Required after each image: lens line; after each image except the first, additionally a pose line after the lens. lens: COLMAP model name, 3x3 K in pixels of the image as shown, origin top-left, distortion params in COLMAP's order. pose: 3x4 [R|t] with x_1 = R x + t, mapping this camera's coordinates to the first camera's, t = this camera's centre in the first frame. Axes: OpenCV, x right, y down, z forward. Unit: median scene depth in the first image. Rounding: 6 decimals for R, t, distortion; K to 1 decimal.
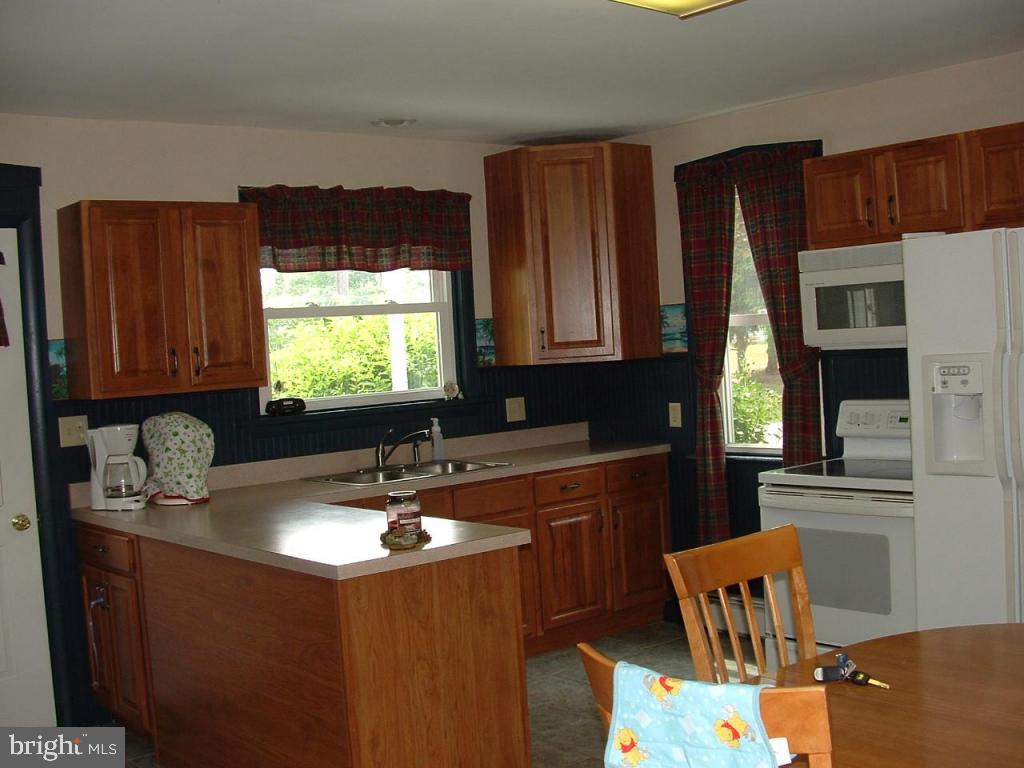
lens RADIAL K [[1182.0, 0, 512.0], [0, 1182.0, 384.0], [0, 0, 1]] dist [-0.183484, -0.014642]
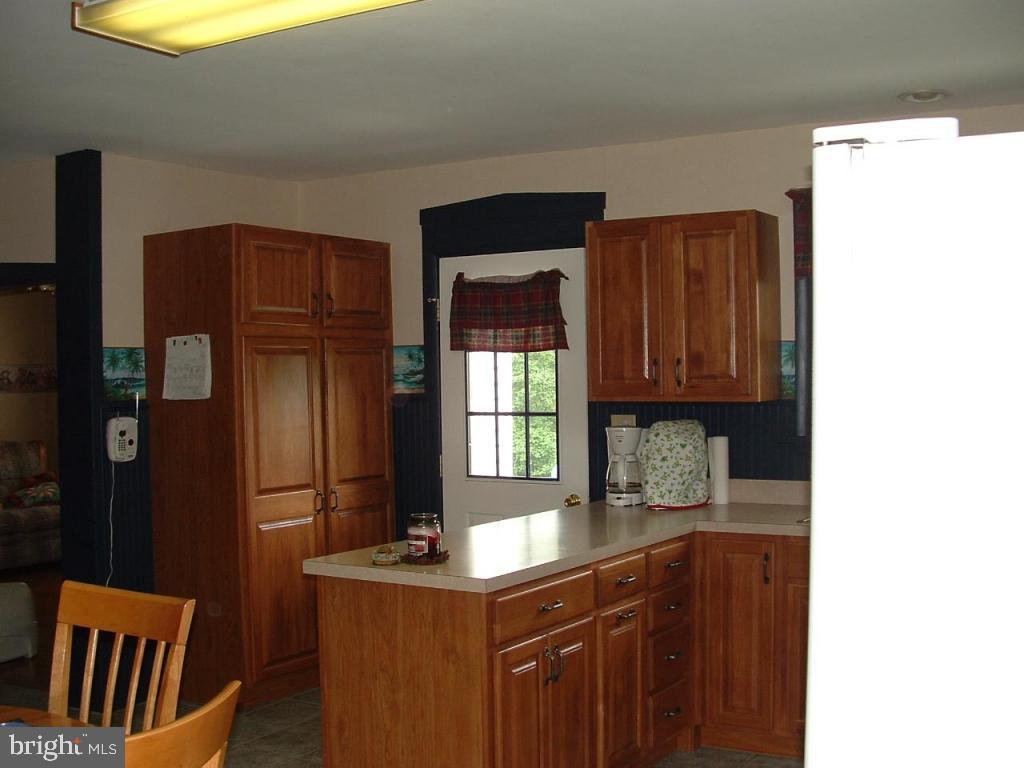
lens RADIAL K [[1182.0, 0, 512.0], [0, 1182.0, 384.0], [0, 0, 1]] dist [-0.183484, -0.014642]
pose [[0.324424, 0.062382, -0.943853, 0.895002], [-0.039606, 0.997844, 0.052337, -0.078456], [0.945082, 0.020403, 0.326195, 0.726968]]
